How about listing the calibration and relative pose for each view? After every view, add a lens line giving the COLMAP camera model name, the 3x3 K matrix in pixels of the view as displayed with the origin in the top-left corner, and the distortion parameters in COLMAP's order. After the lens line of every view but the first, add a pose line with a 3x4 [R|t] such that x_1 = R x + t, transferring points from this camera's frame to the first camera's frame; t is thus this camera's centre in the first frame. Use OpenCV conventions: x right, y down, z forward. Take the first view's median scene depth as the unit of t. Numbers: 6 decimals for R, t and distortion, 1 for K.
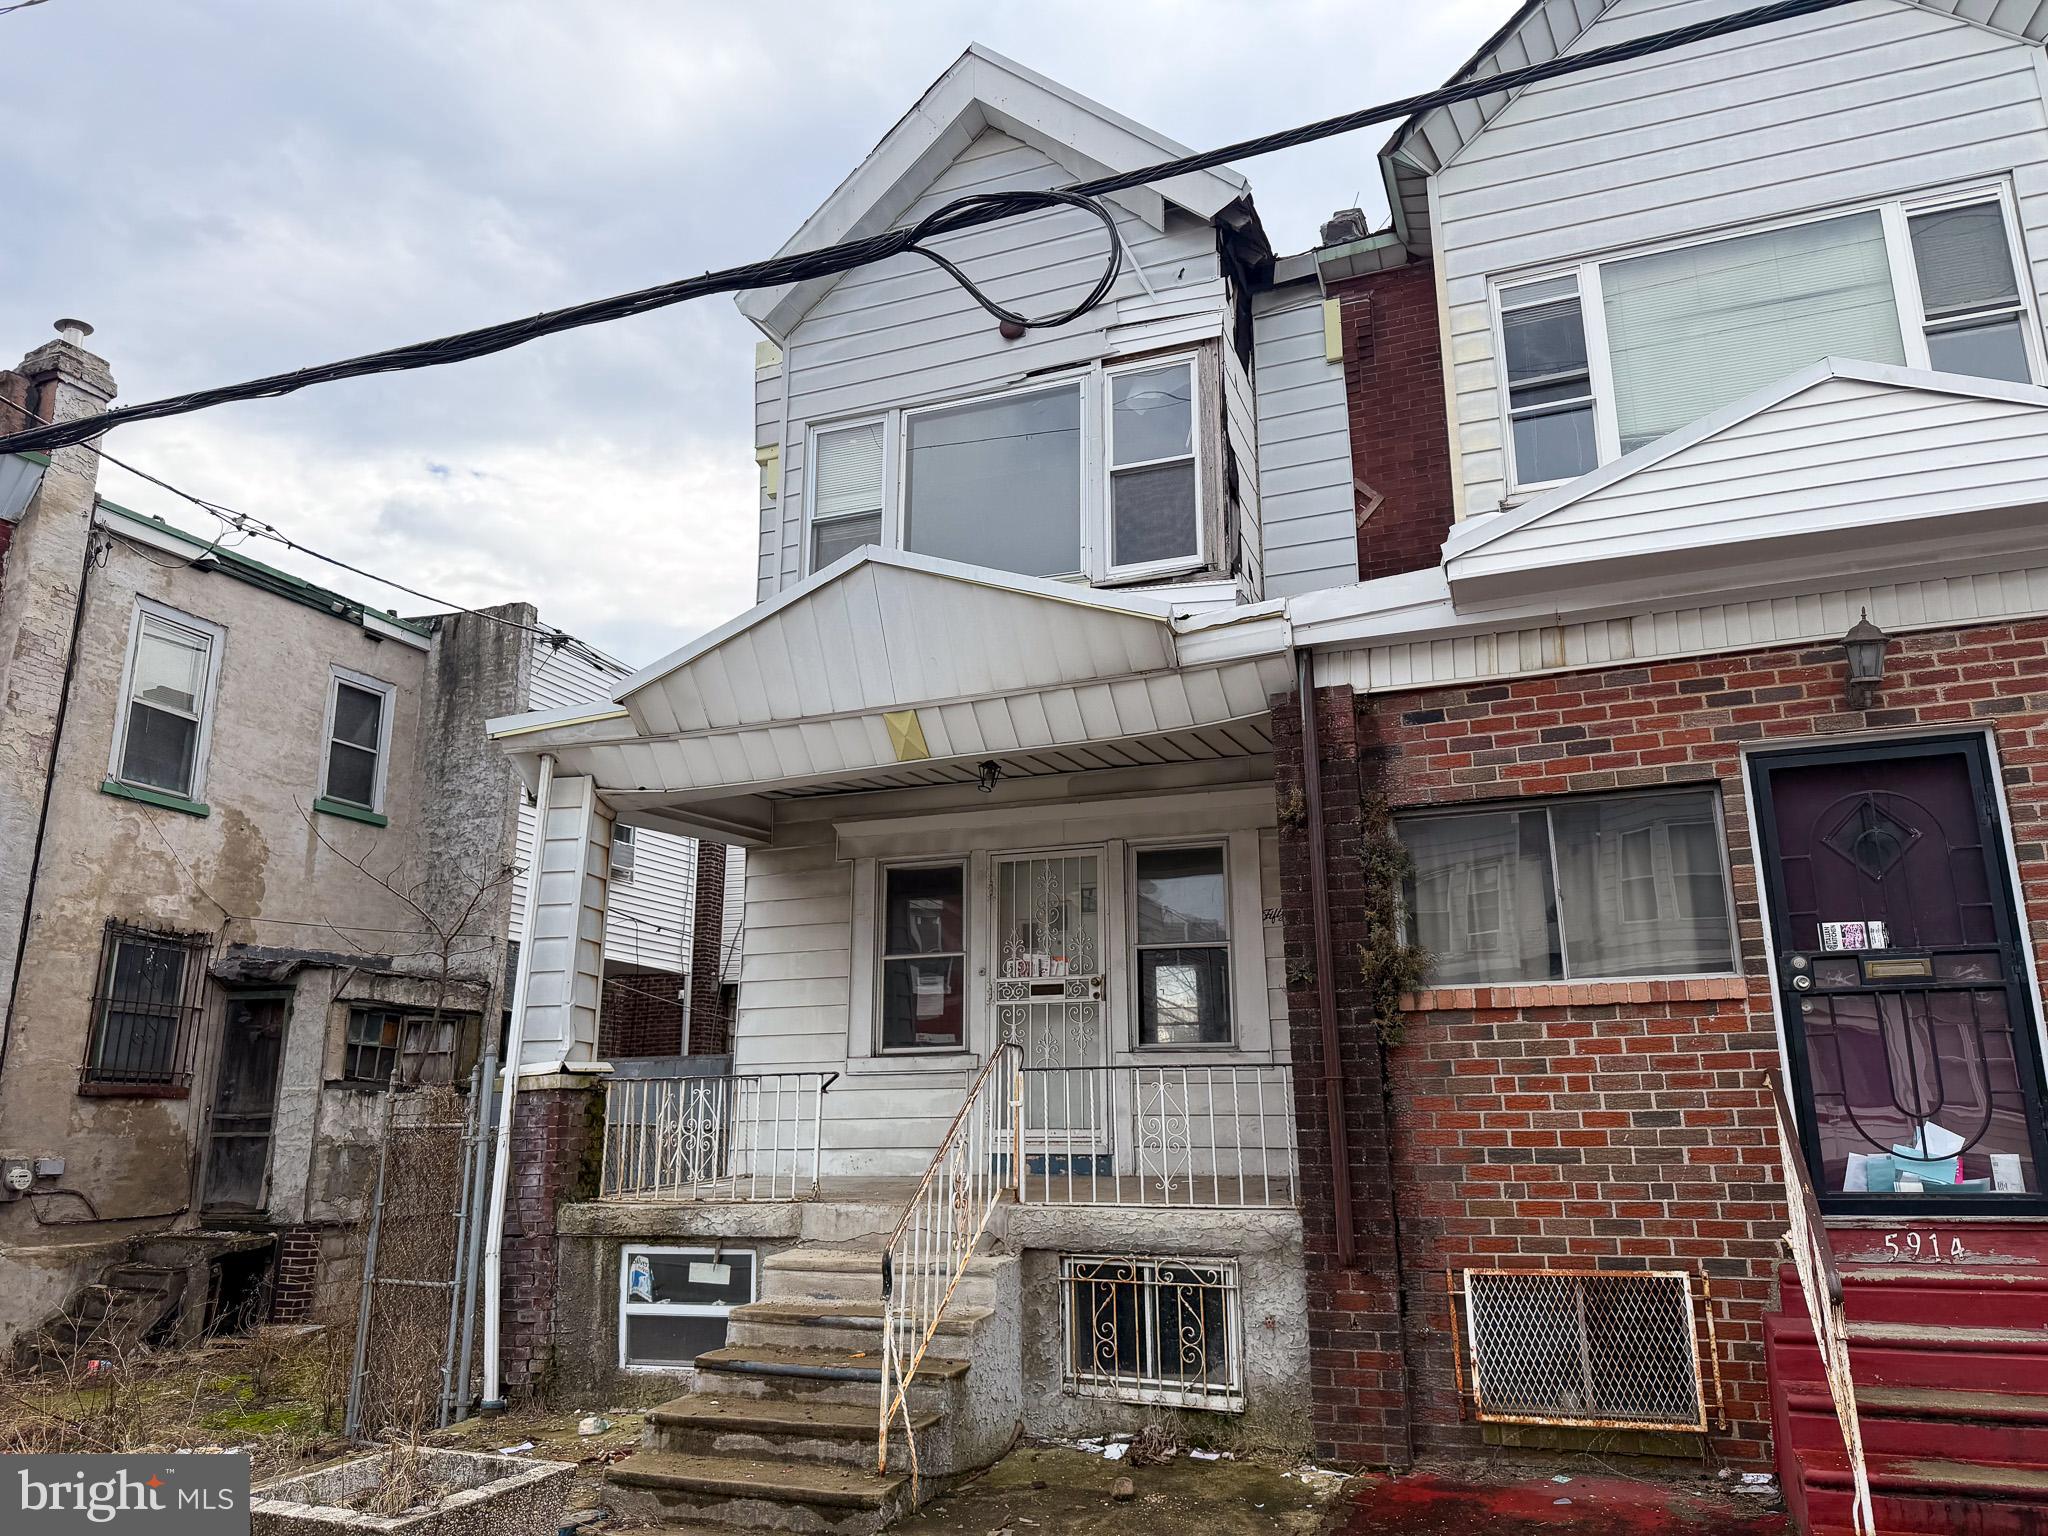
lens RADIAL K [[1445.0, 0, 1032.0], [0, 1445.0, 757.3], [0, 0, 1]] dist [0.043138, -0.060113]
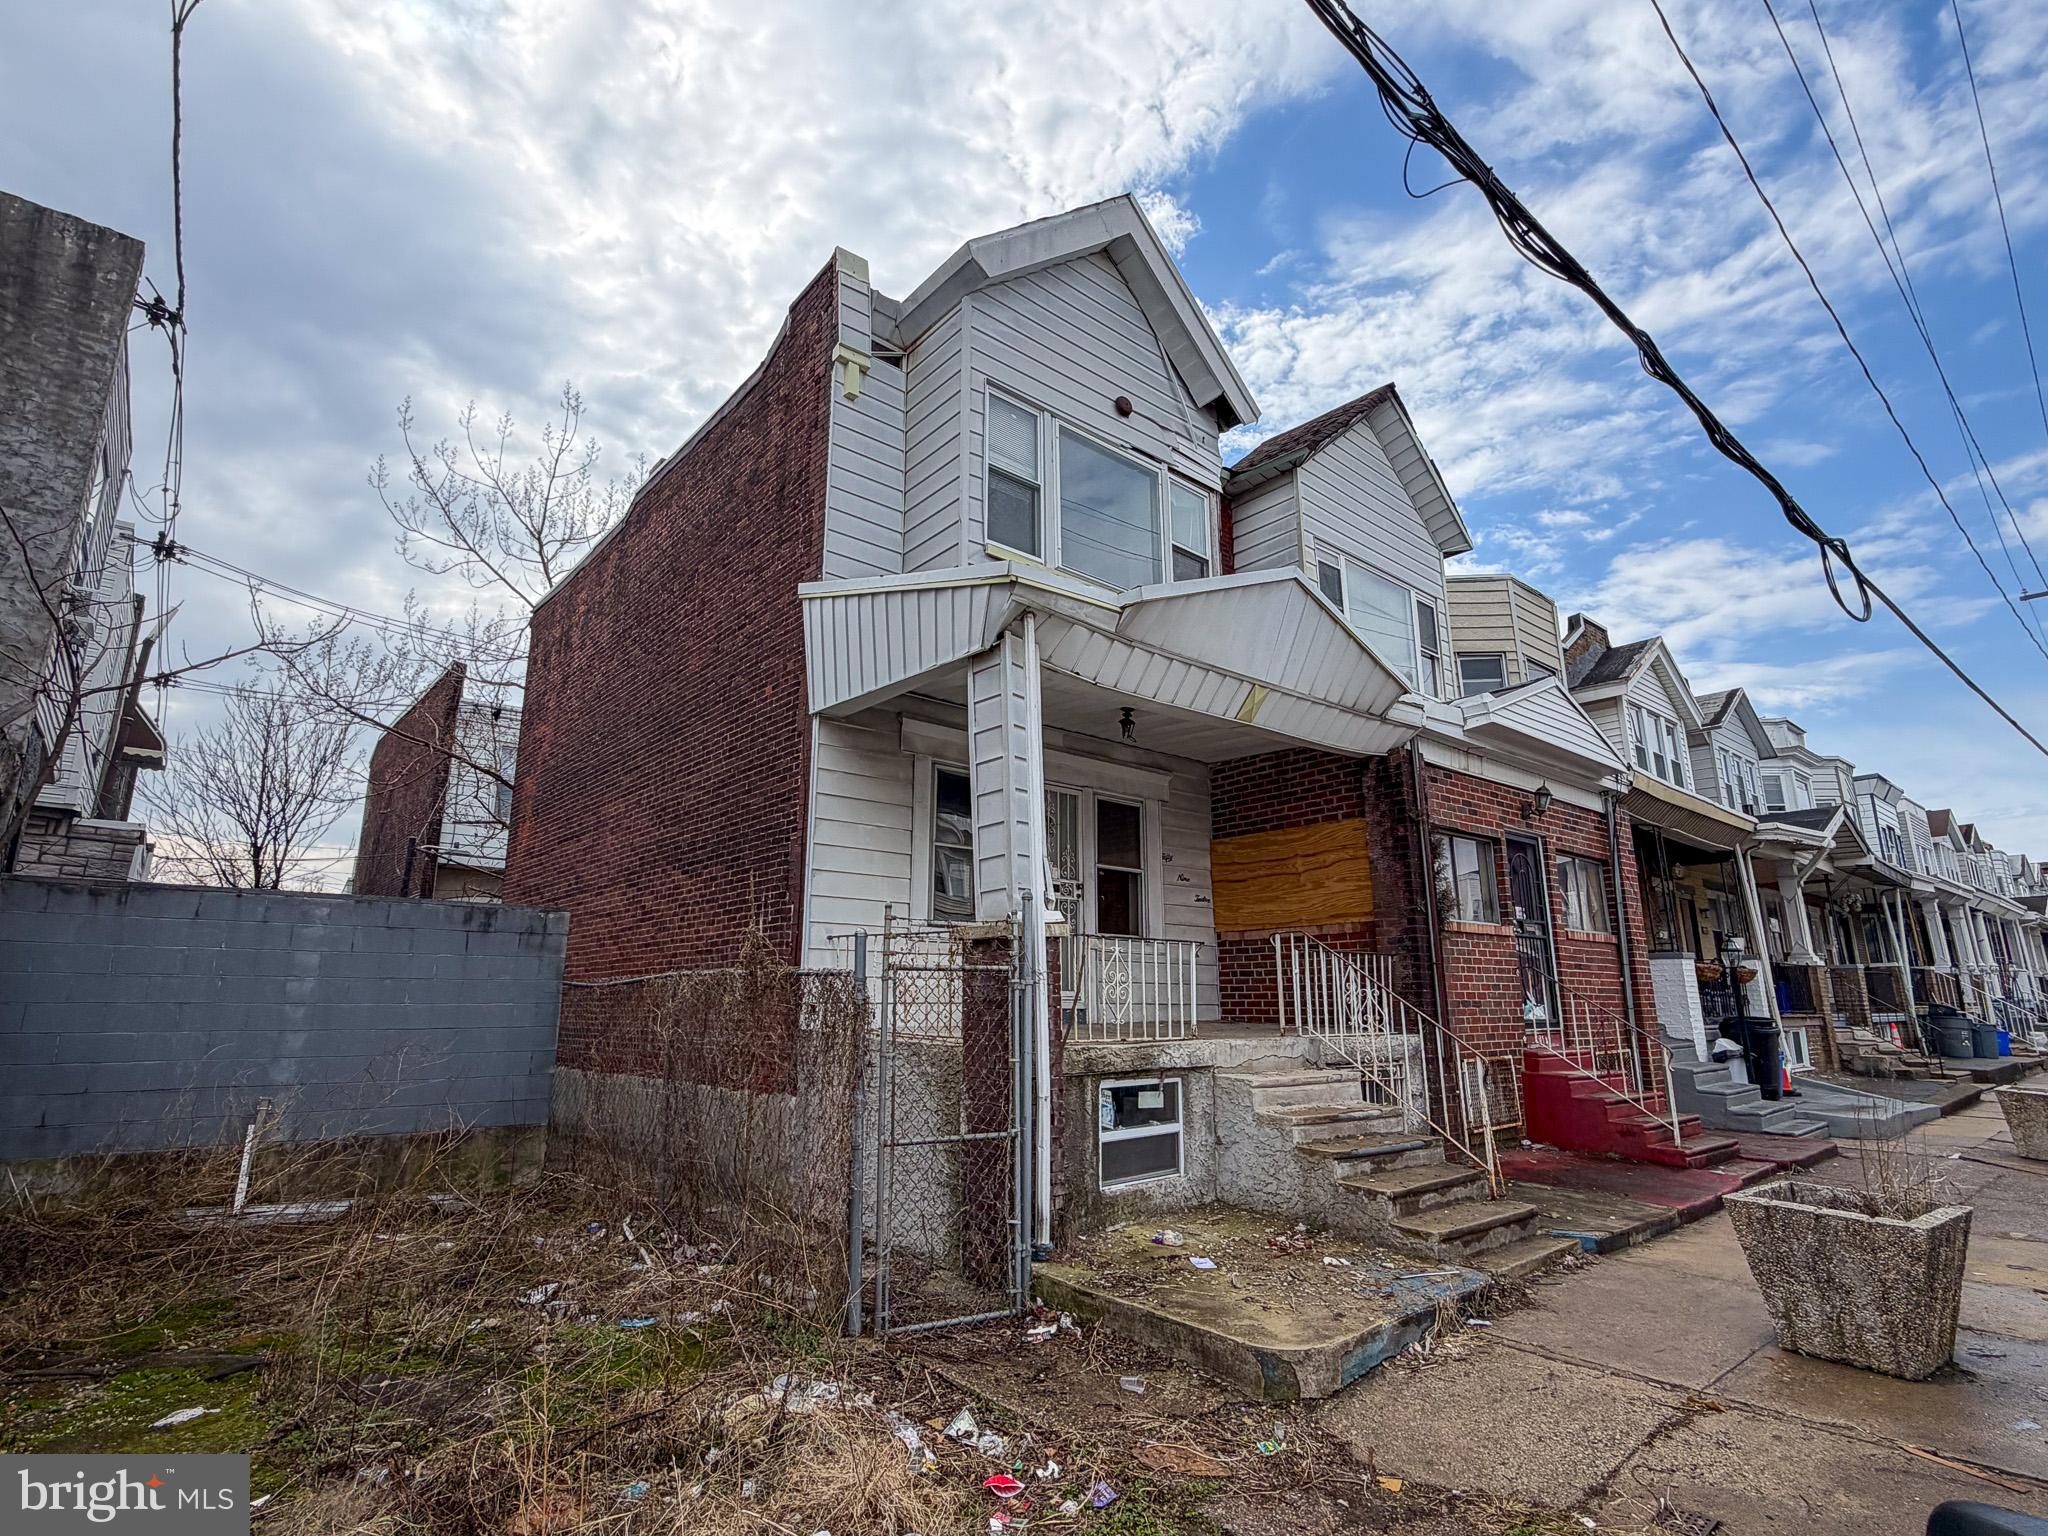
lens RADIAL K [[1017.8, 0, 1024.0], [0, 1017.8, 768.0], [0, 0, 1]] dist [-0.001516, 0.000007]
pose [[0.481959, 0.209450, 0.850792, -0.972207], [-0.222484, 0.968438, -0.112379, 0.195107], [-0.847477, -0.135125, 0.513346, 0.652276]]
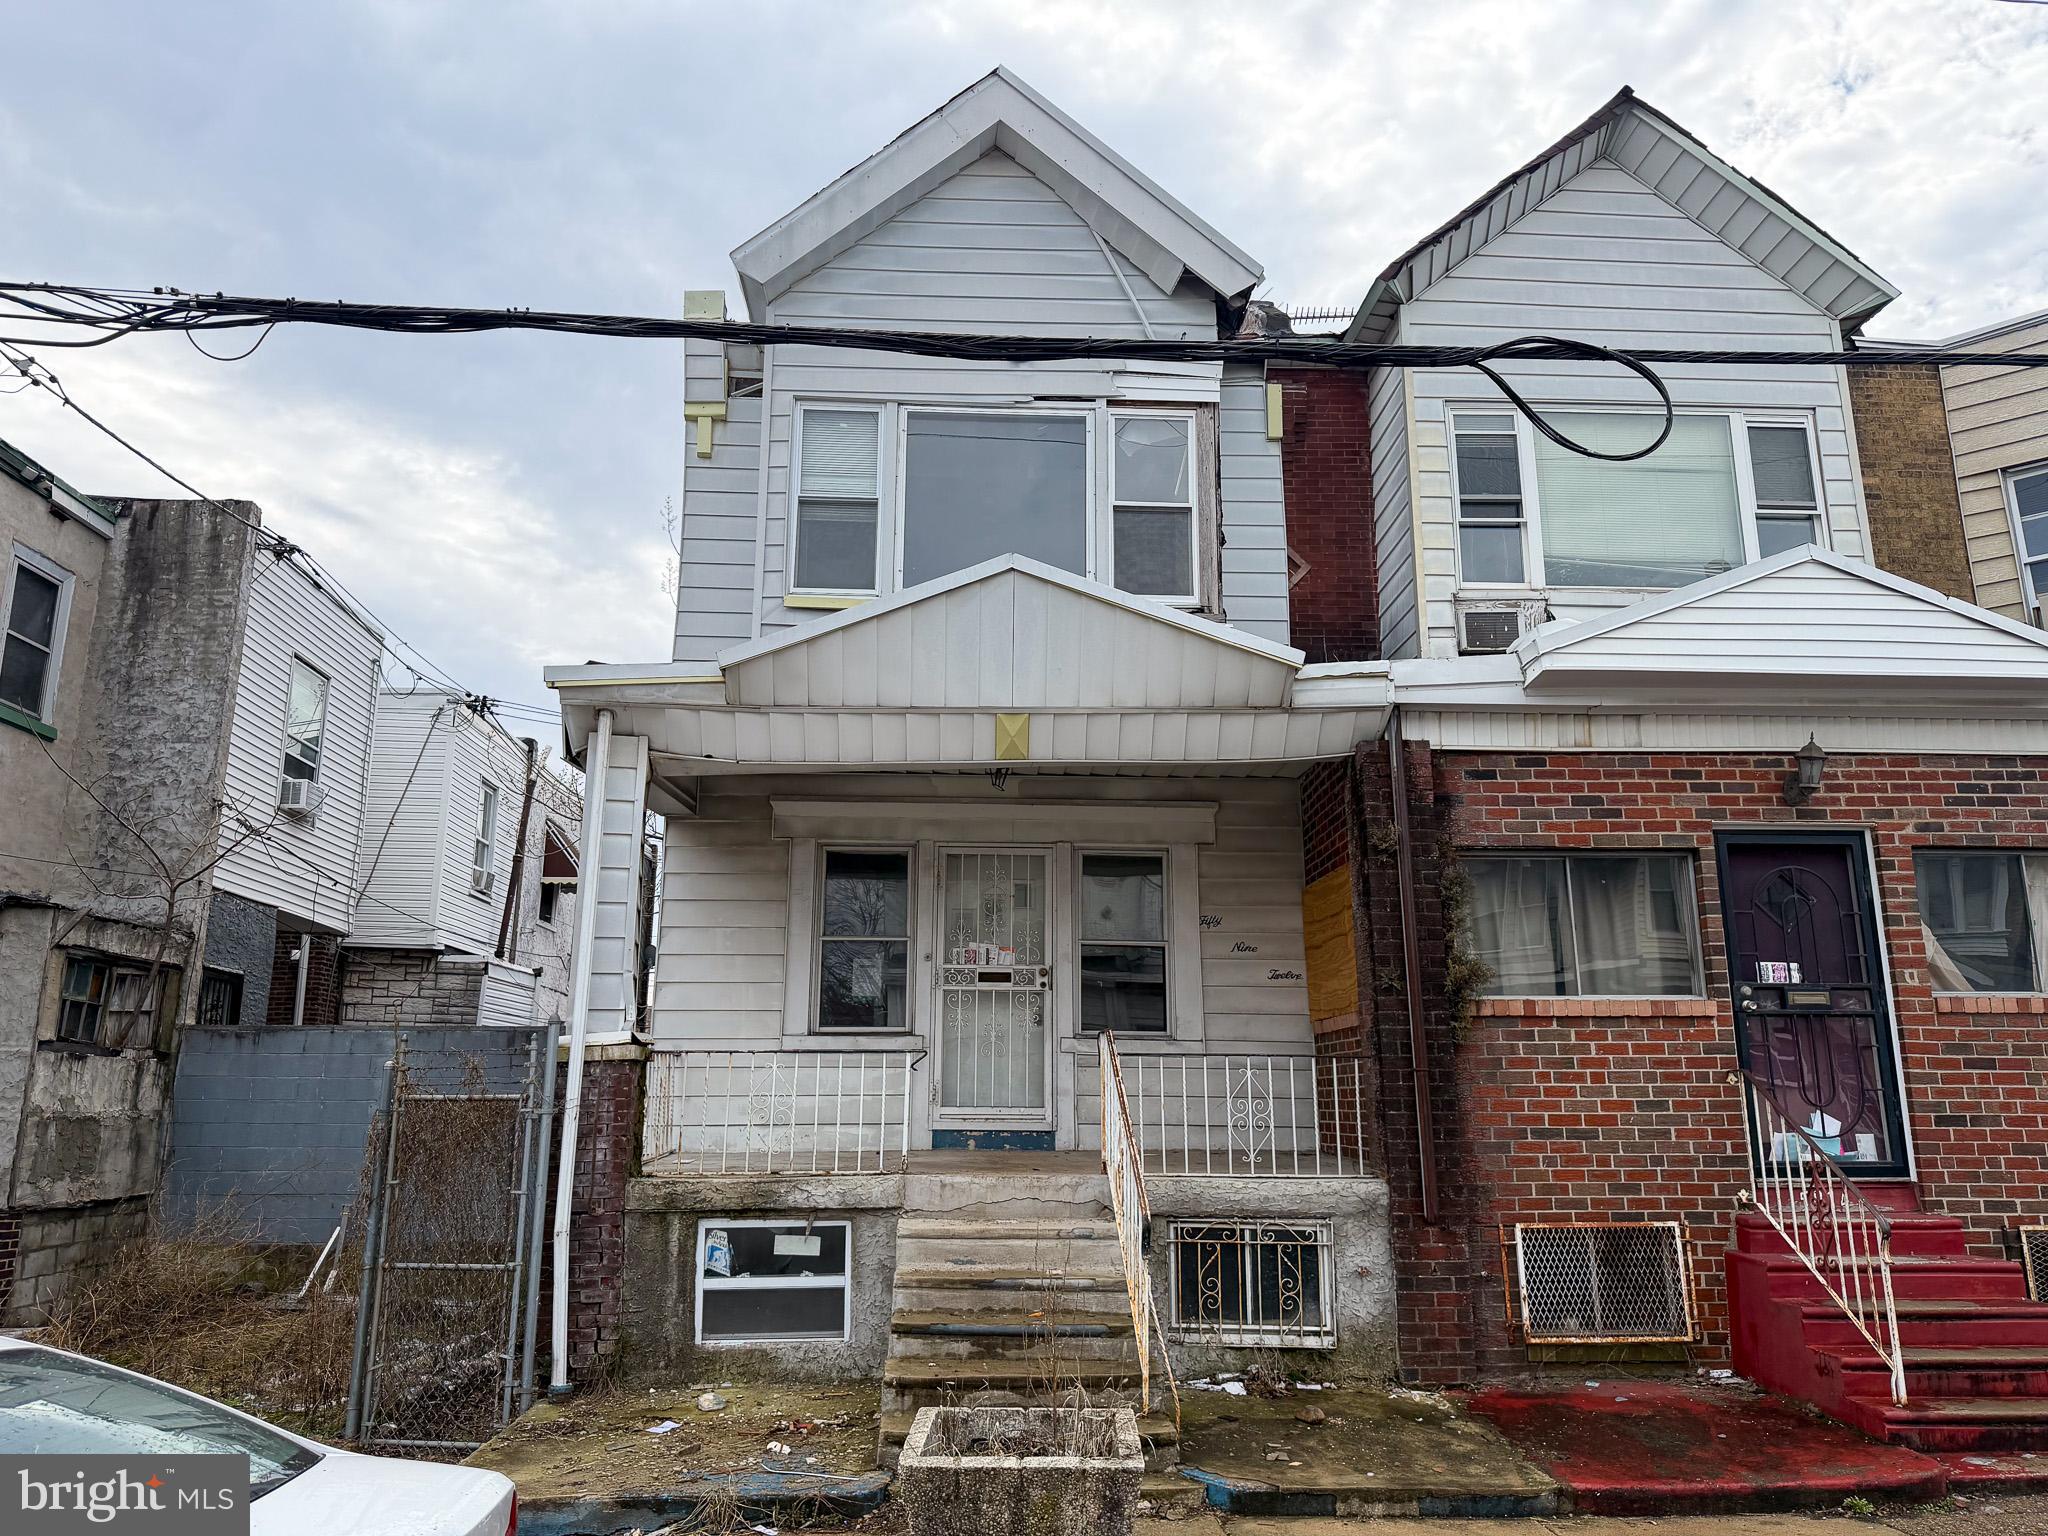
lens RADIAL K [[1440.3, 0, 1014.6], [0, 1440.3, 771.7], [0, 0, 1]] dist [0.058138, -0.082961]
pose [[0.918460, 0.099604, 0.382766, -0.469542], [-0.107715, 0.994182, -0.000242, 0.010388], [-0.380563, -0.041008, 0.923845, 0.022982]]
